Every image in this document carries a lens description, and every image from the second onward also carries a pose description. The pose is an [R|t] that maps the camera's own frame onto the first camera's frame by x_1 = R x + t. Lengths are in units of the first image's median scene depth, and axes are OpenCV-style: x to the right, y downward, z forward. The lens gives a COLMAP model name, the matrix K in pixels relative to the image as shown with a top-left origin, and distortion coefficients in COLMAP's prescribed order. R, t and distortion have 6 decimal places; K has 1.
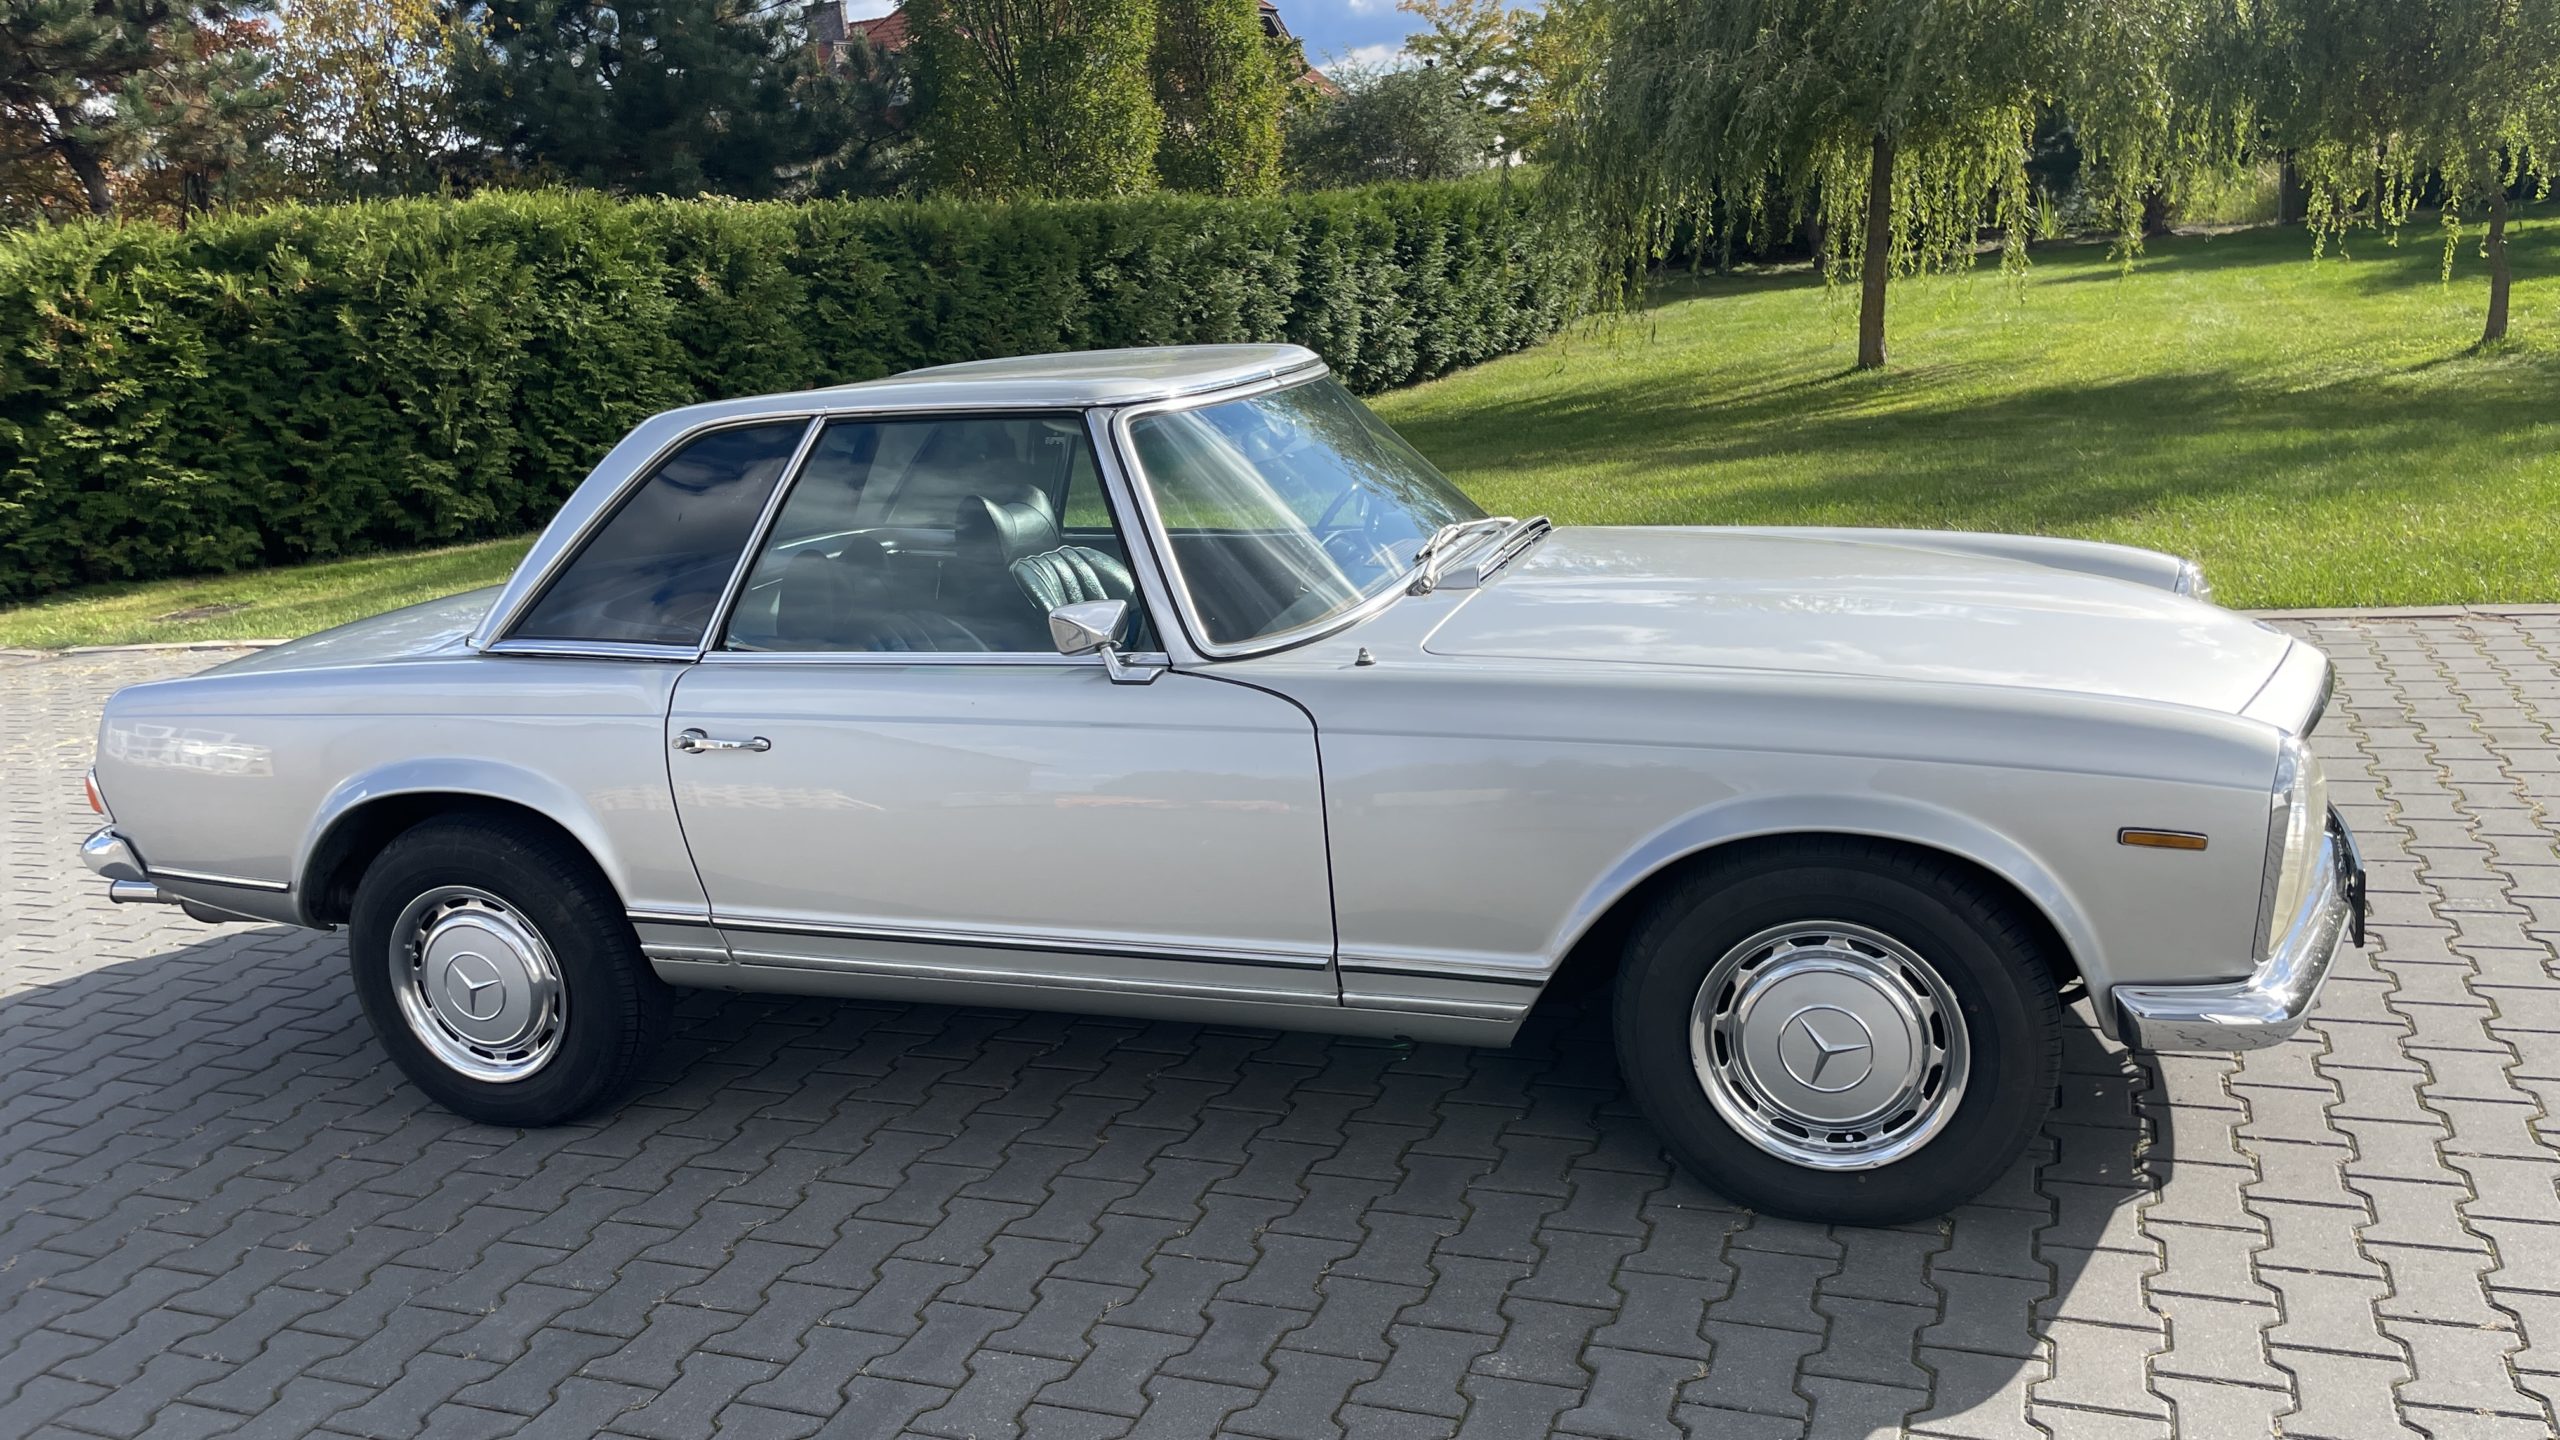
lens RADIAL K [[1934.9, 0, 1269.7], [0, 1934.9, 712.4], [0, 0, 1]] dist [0.093071, -0.128335]
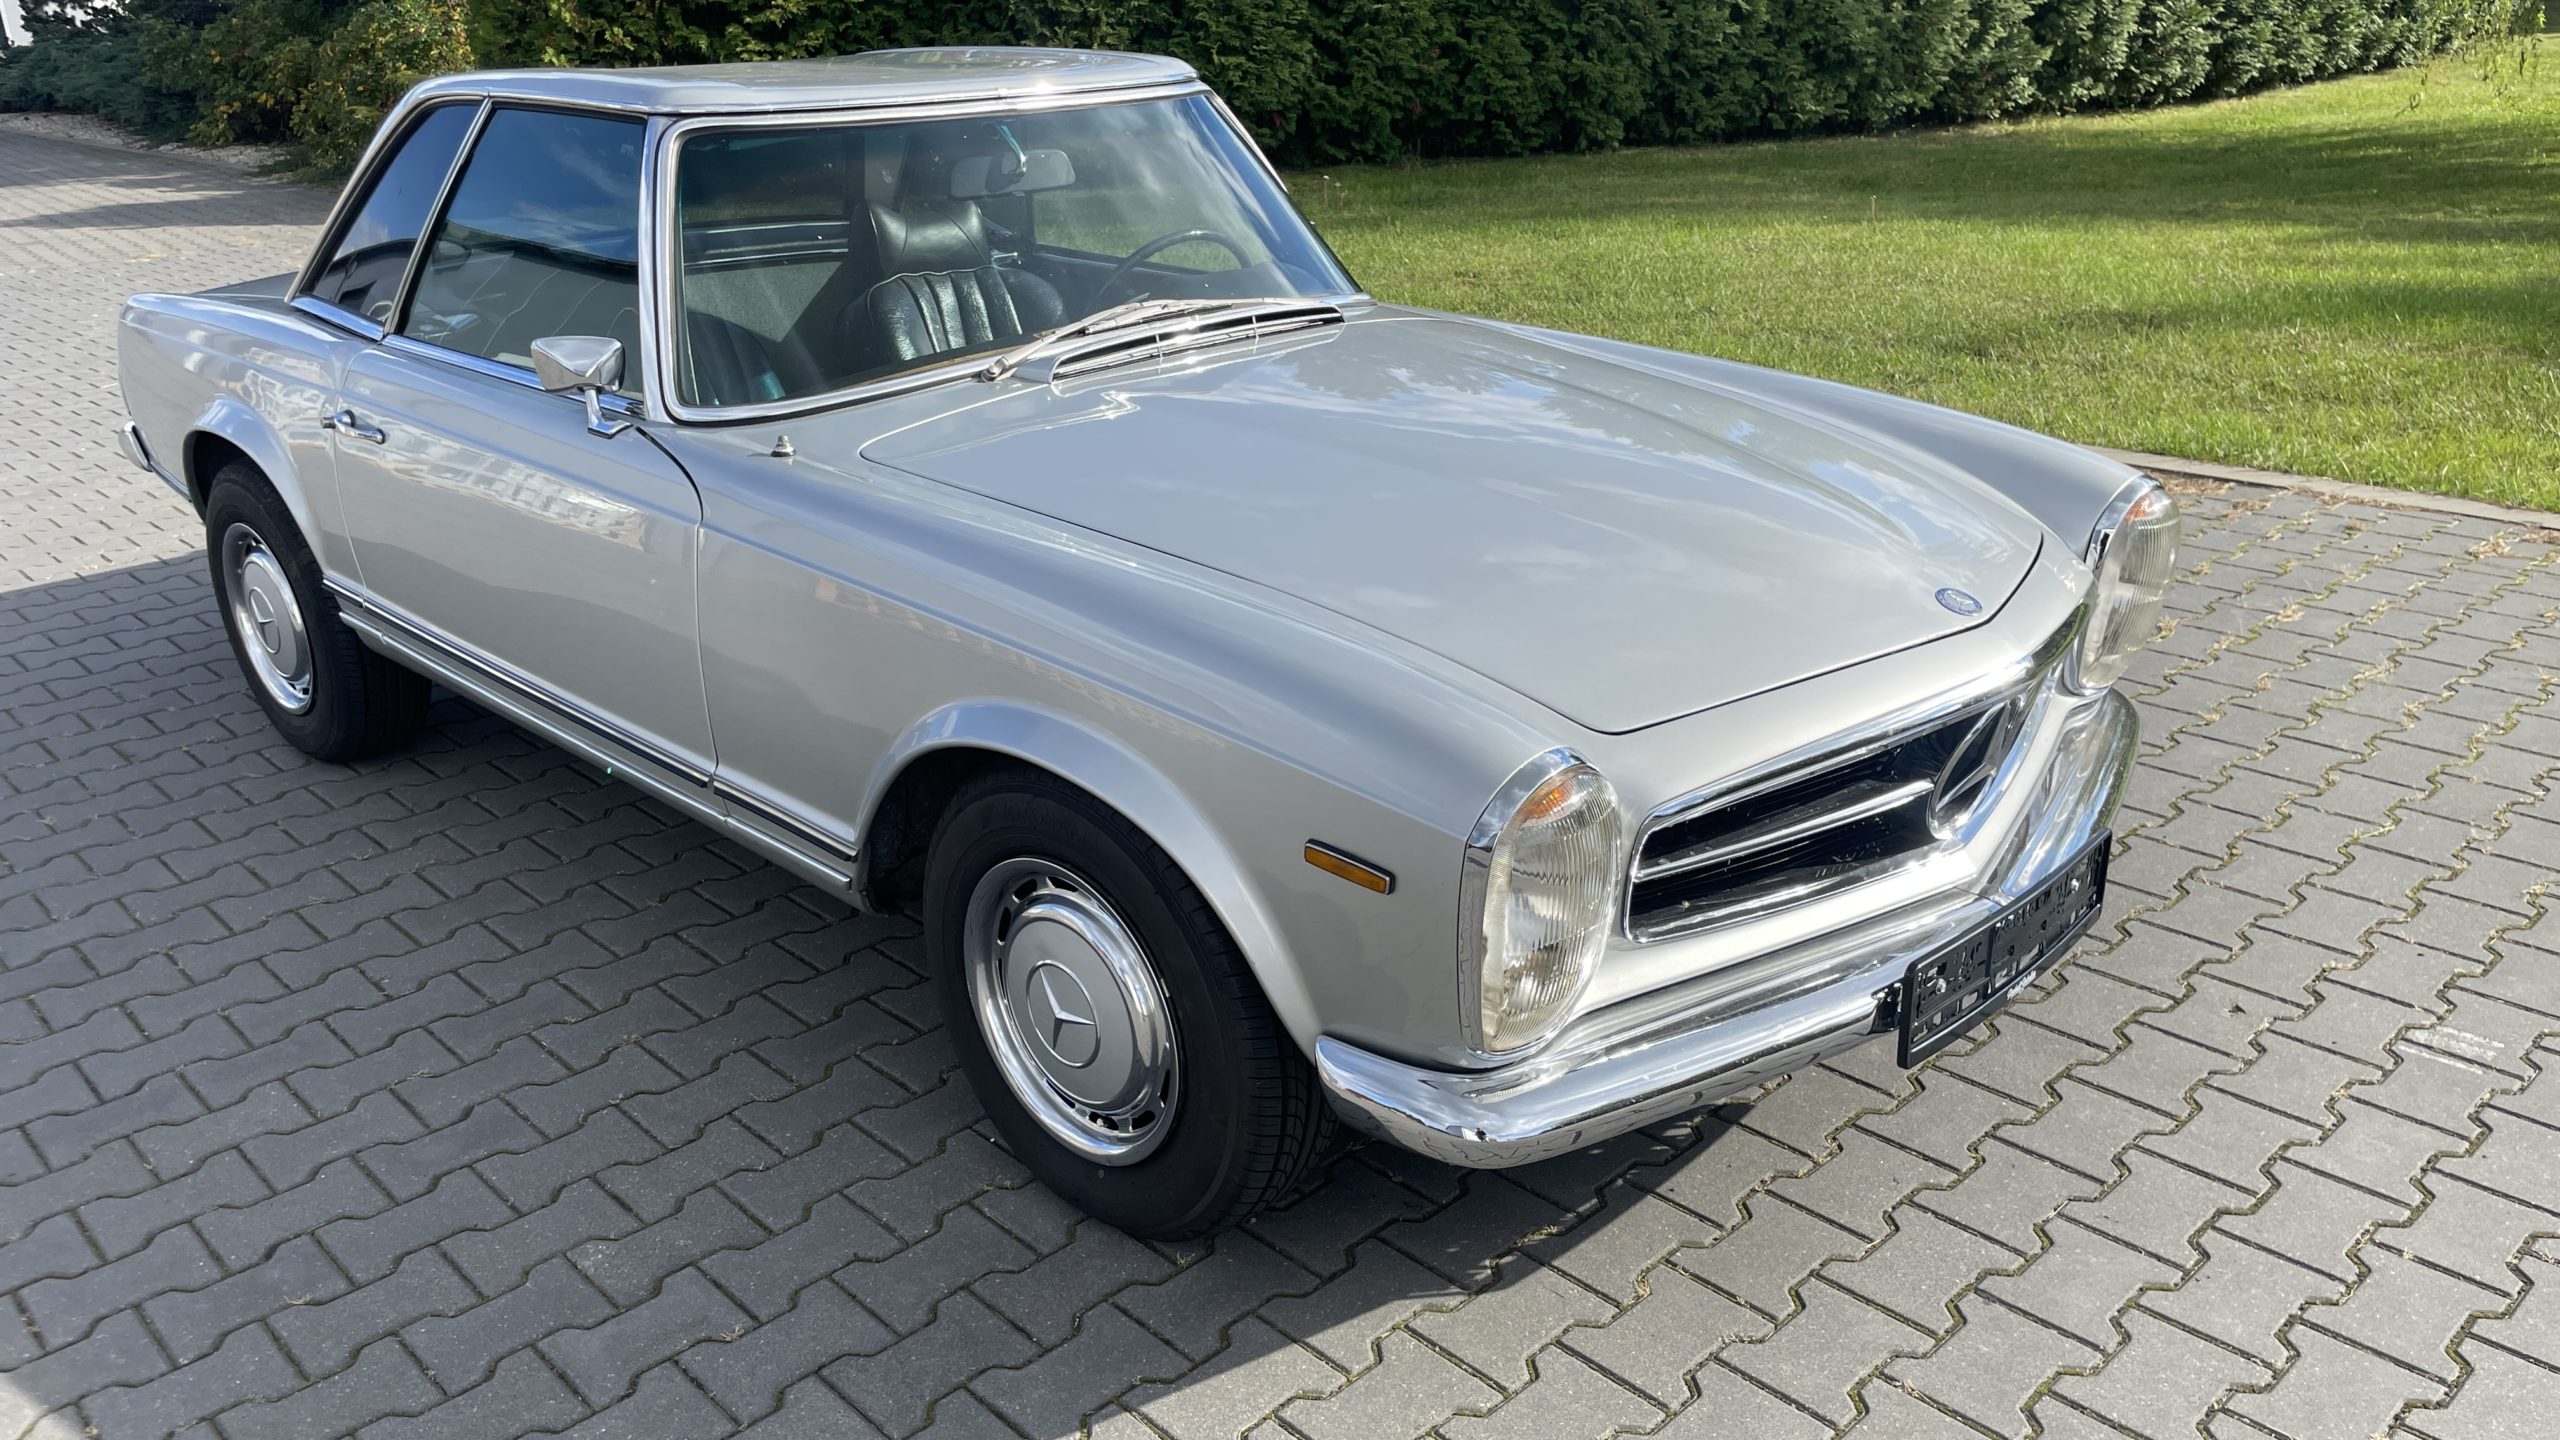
lens RADIAL K [[1934.9, 0, 1269.7], [0, 1934.9, 712.4], [0, 0, 1]] dist [0.093071, -0.128335]
pose [[0.908528, 0.203200, -0.365083, 0.125345], [-0.142554, 0.972096, 0.186302, -0.022748], [0.392753, -0.117217, 0.912143, 0.060250]]
